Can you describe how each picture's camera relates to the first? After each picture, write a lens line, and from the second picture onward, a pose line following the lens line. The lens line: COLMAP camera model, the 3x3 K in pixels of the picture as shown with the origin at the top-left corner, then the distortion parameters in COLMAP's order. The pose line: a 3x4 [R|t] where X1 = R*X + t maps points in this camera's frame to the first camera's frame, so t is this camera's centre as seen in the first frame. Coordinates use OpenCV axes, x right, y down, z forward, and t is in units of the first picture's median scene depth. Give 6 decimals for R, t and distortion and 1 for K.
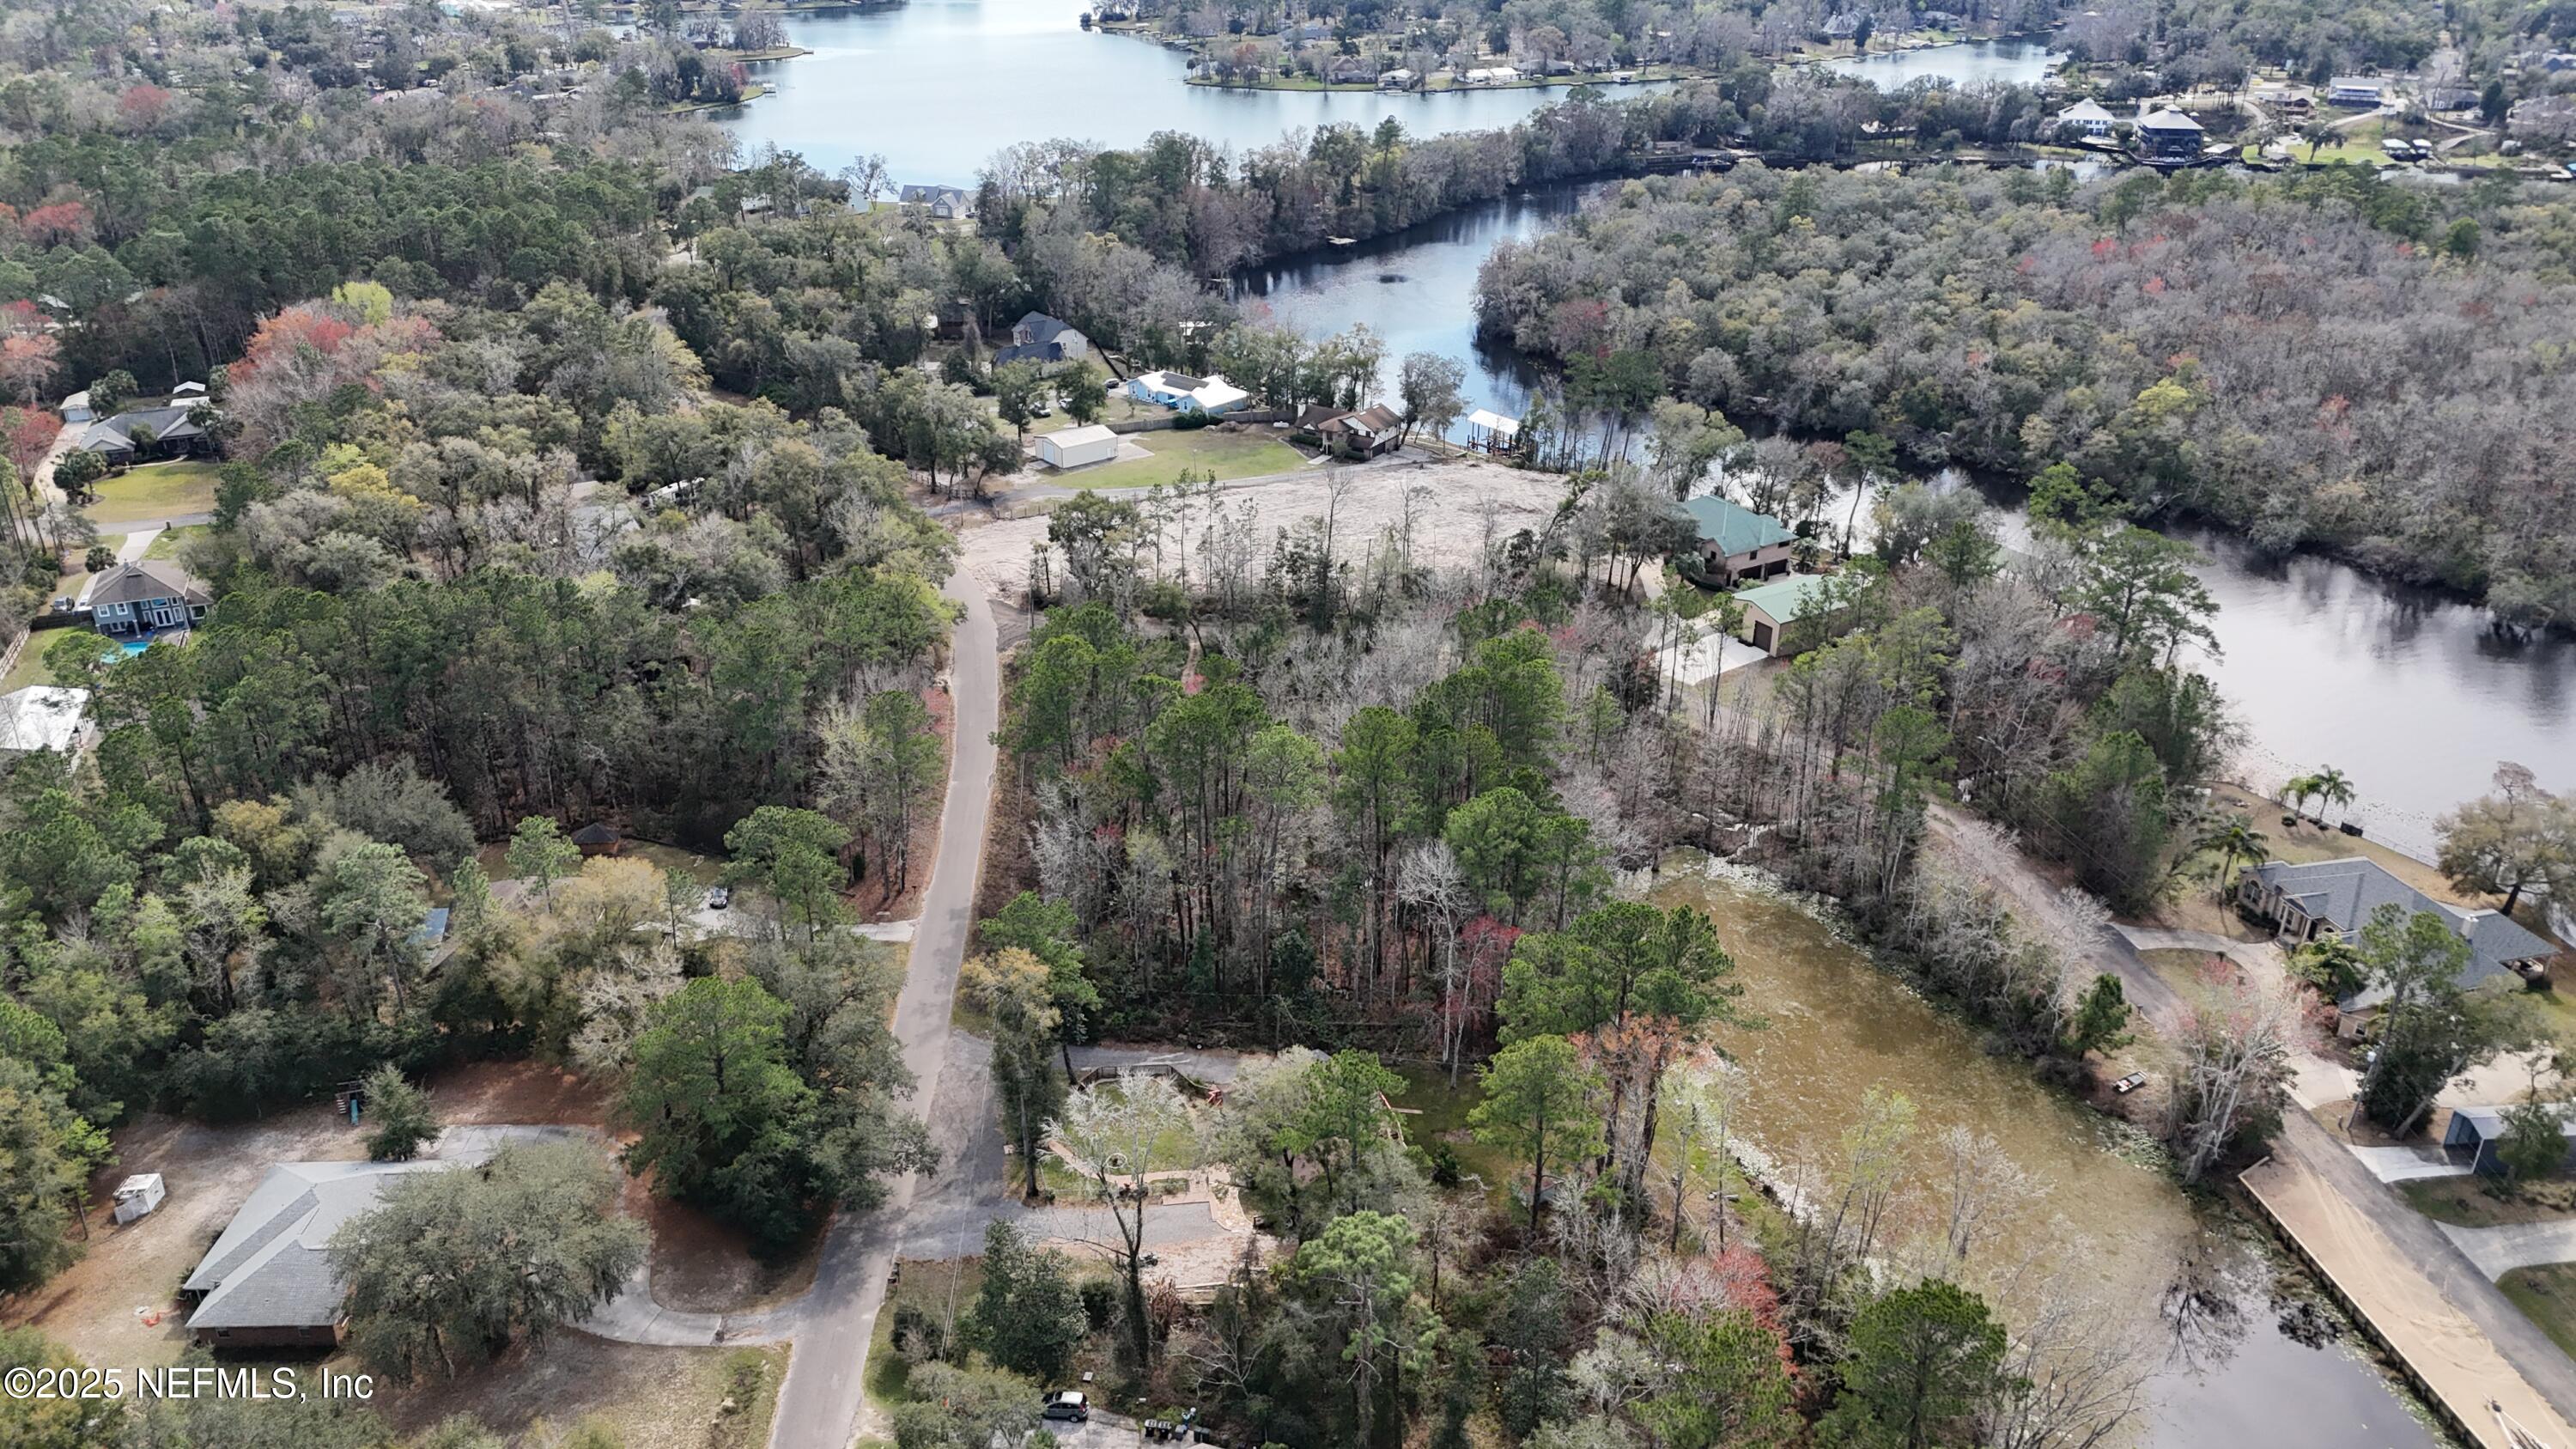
lens RADIAL K [[1884.1, 0, 1283.6], [0, 1884.1, 724.7], [0, 0, 1]] dist [0.057252, -0.049290]
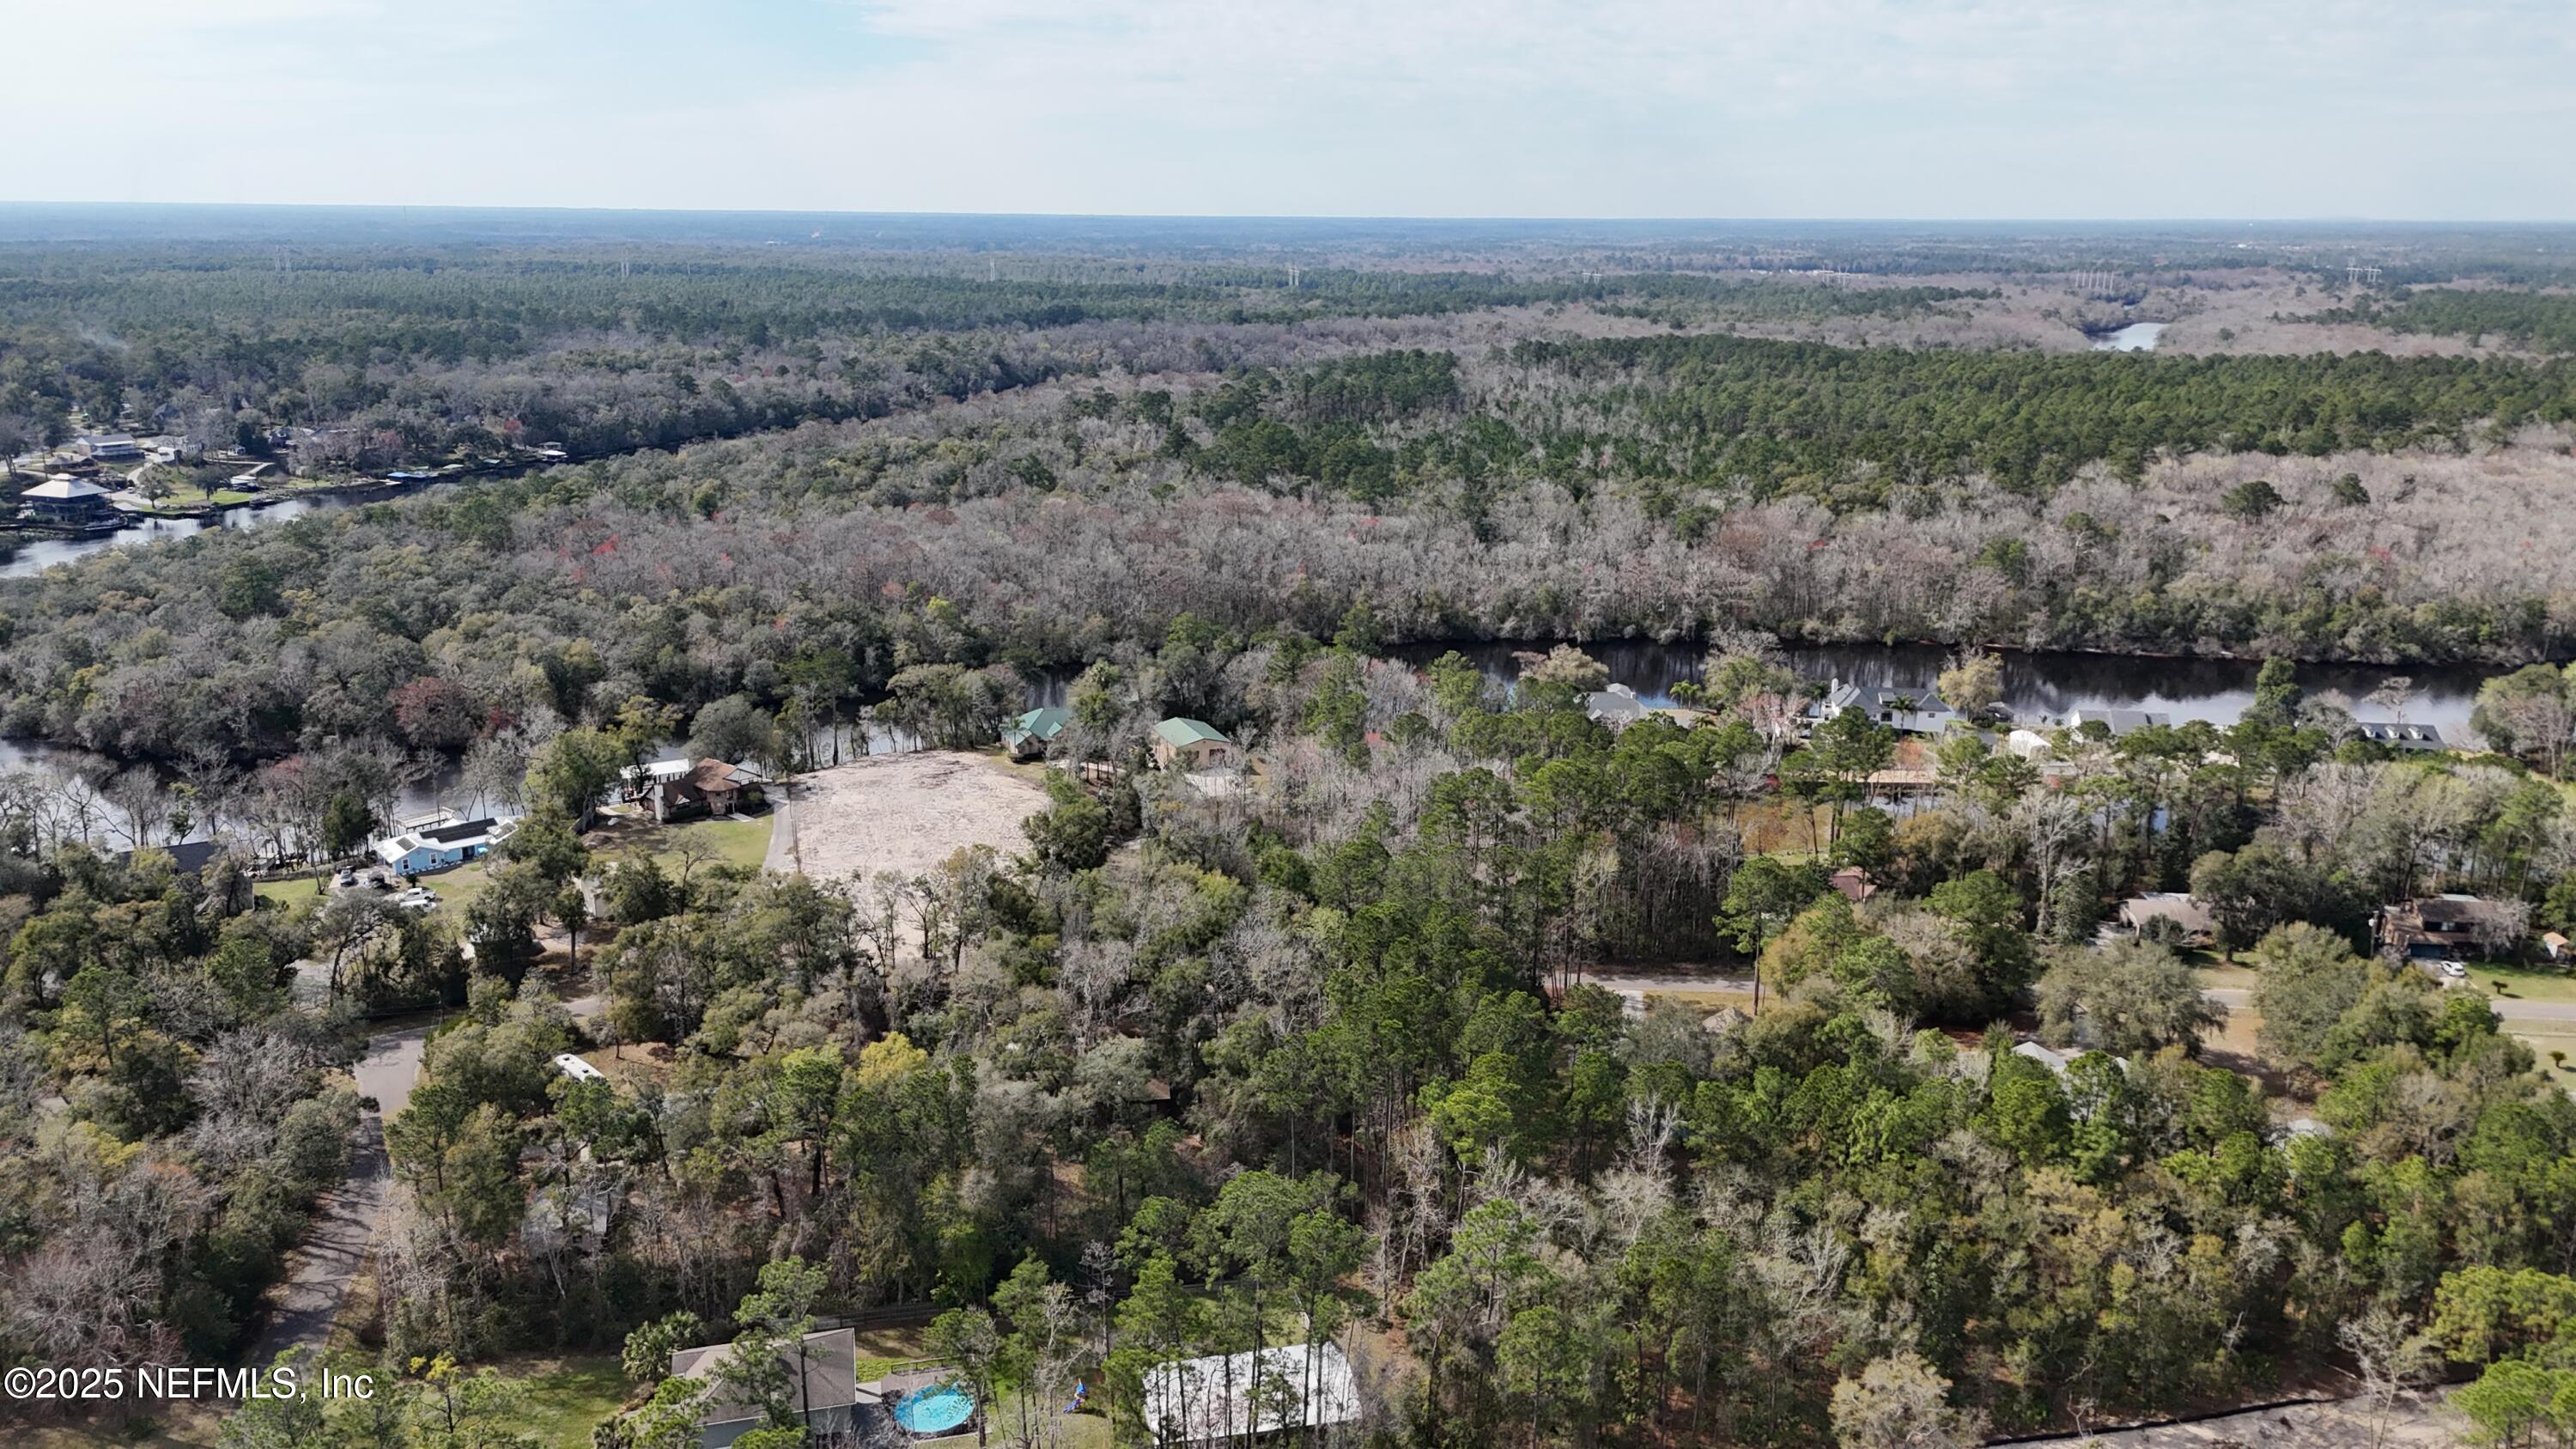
lens RADIAL K [[1884.1, 0, 1286.8], [0, 1884.1, 735.2], [0, 0, 1]] dist [0.057252, -0.049290]
pose [[0.139941, -0.261292, 0.955062, -0.783242], [0.417036, 0.890381, 0.182489, -0.214821], [-0.898052, 0.372757, 0.233569, 0.440408]]
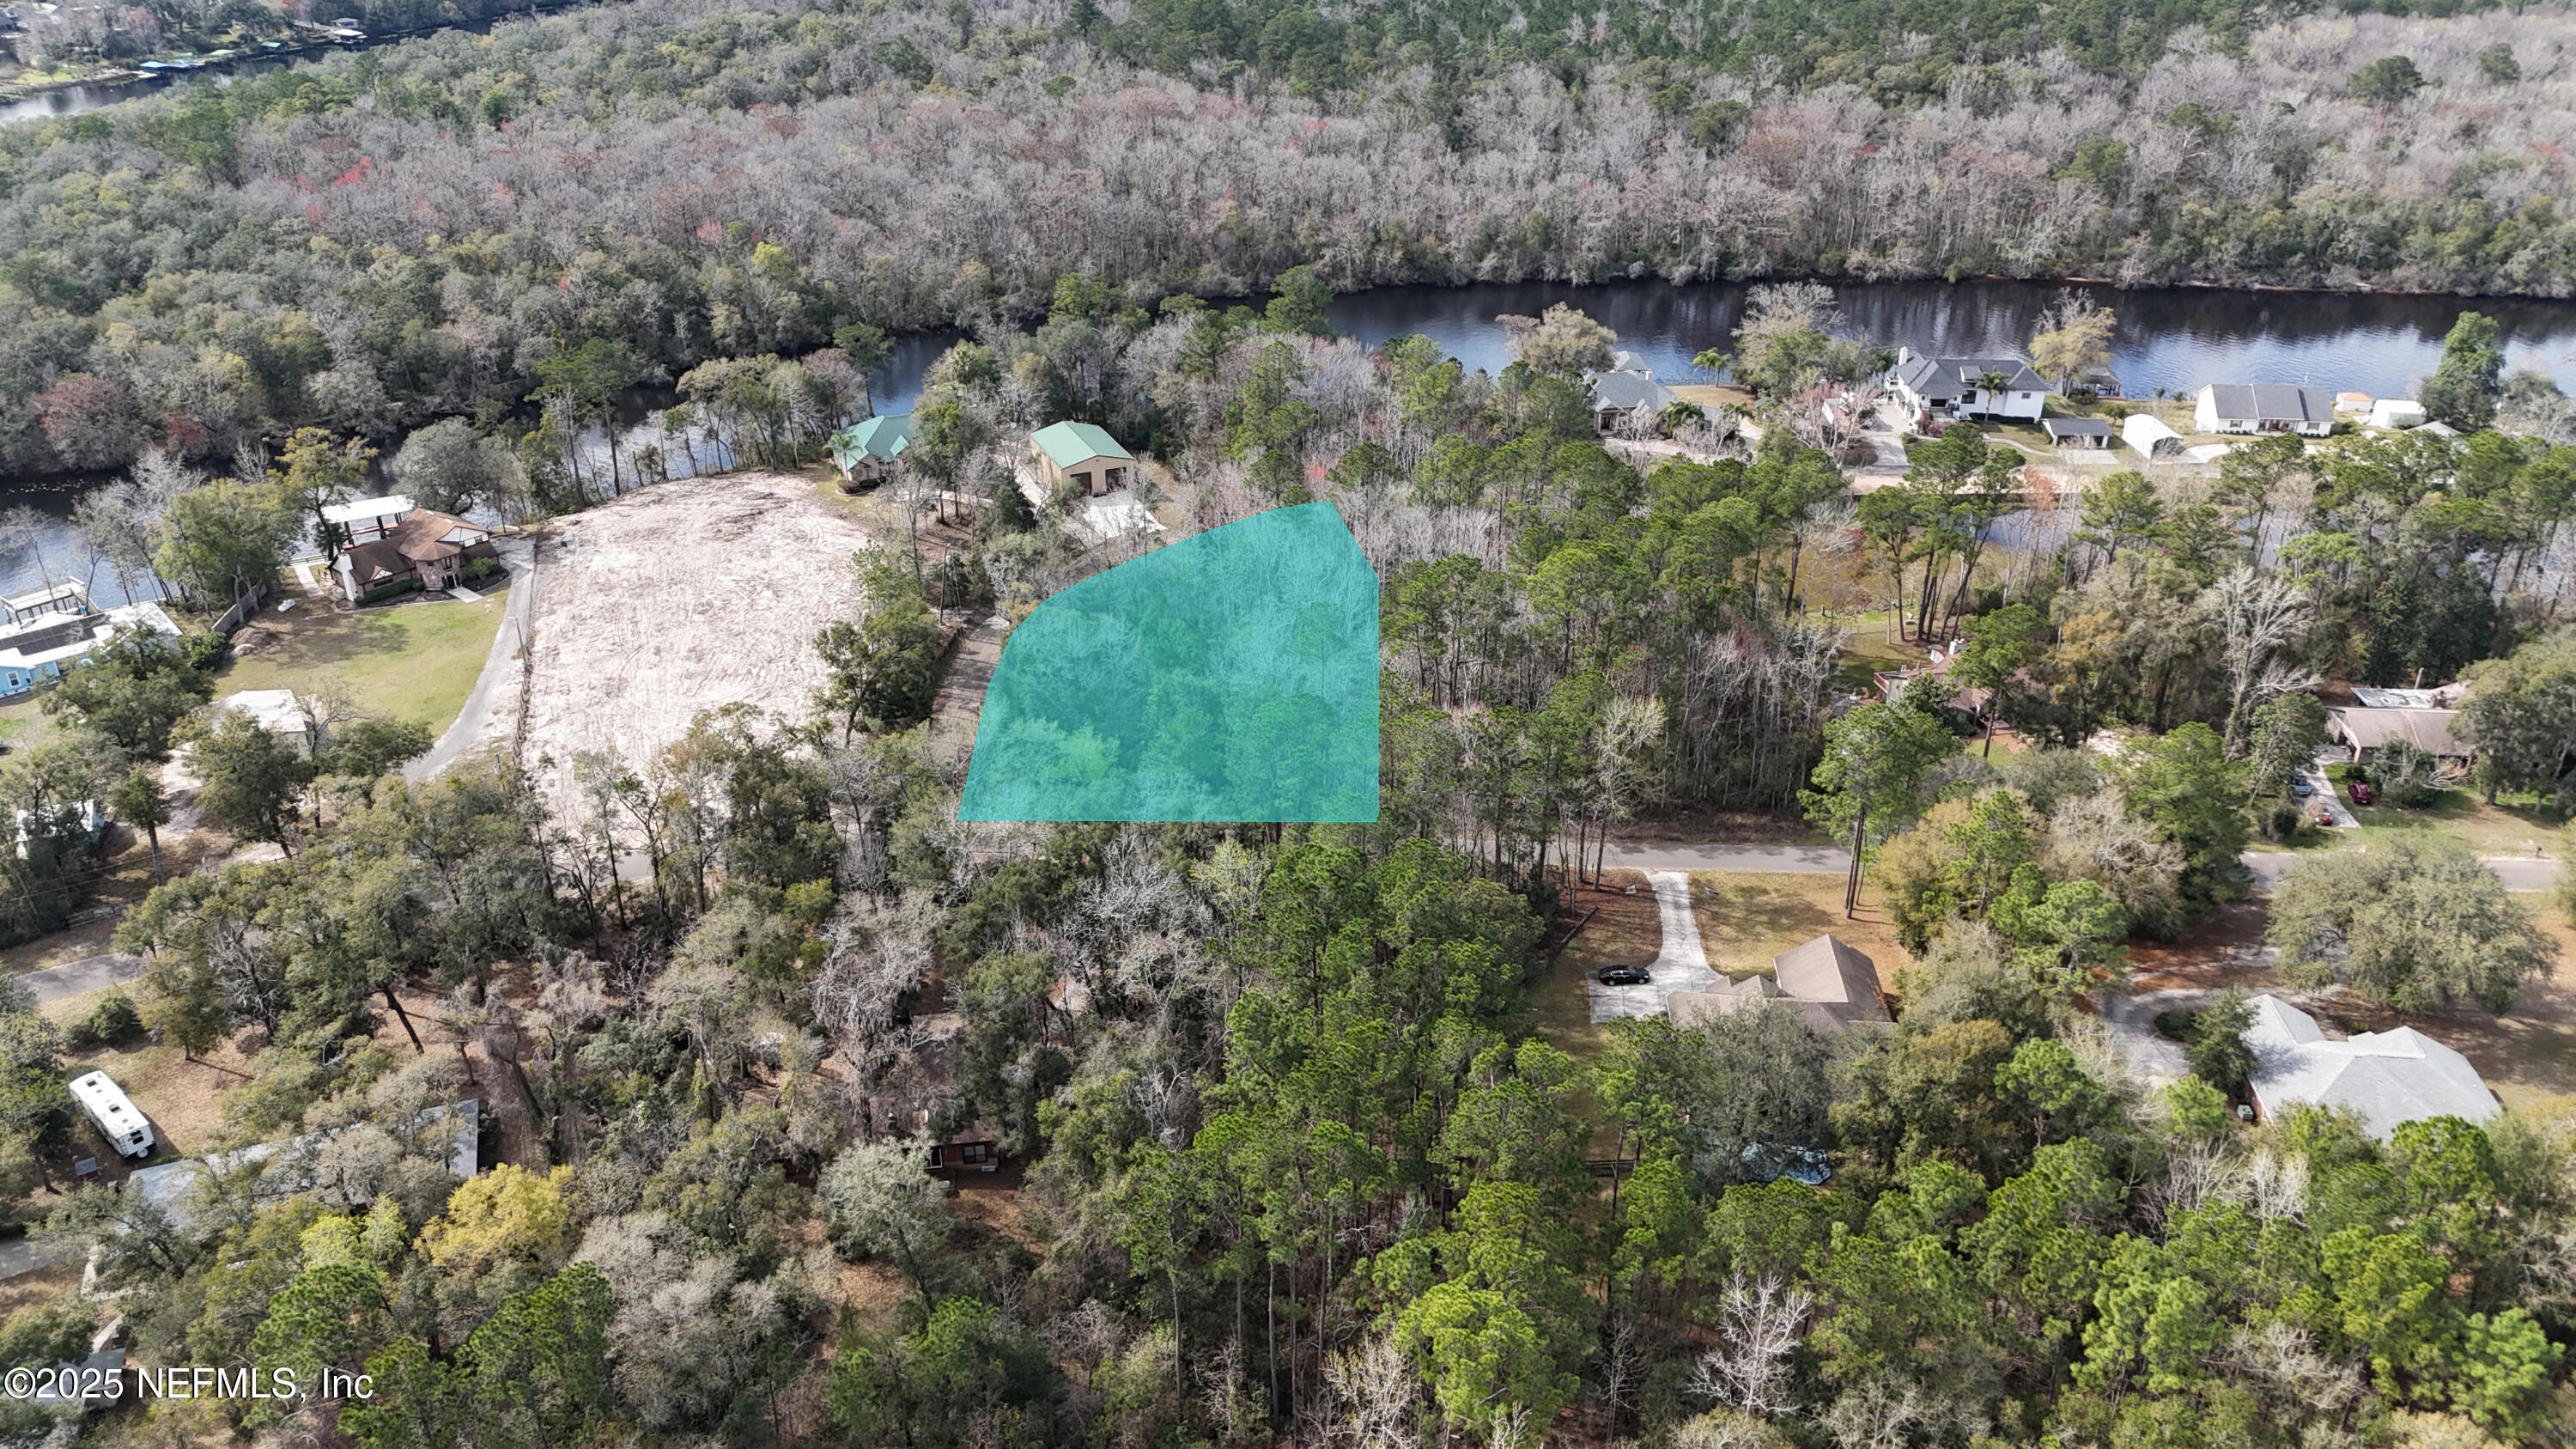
lens RADIAL K [[1881.1, 0, 1285.0], [0, 1881.1, 735.6], [0, 0, 1]] dist [0.062841, -0.060961]
pose [[0.115075, -0.465762, 0.877396, -0.551540], [0.425683, 0.821175, 0.380086, -0.214556], [-0.897525, 0.329754, 0.292764, 0.458294]]
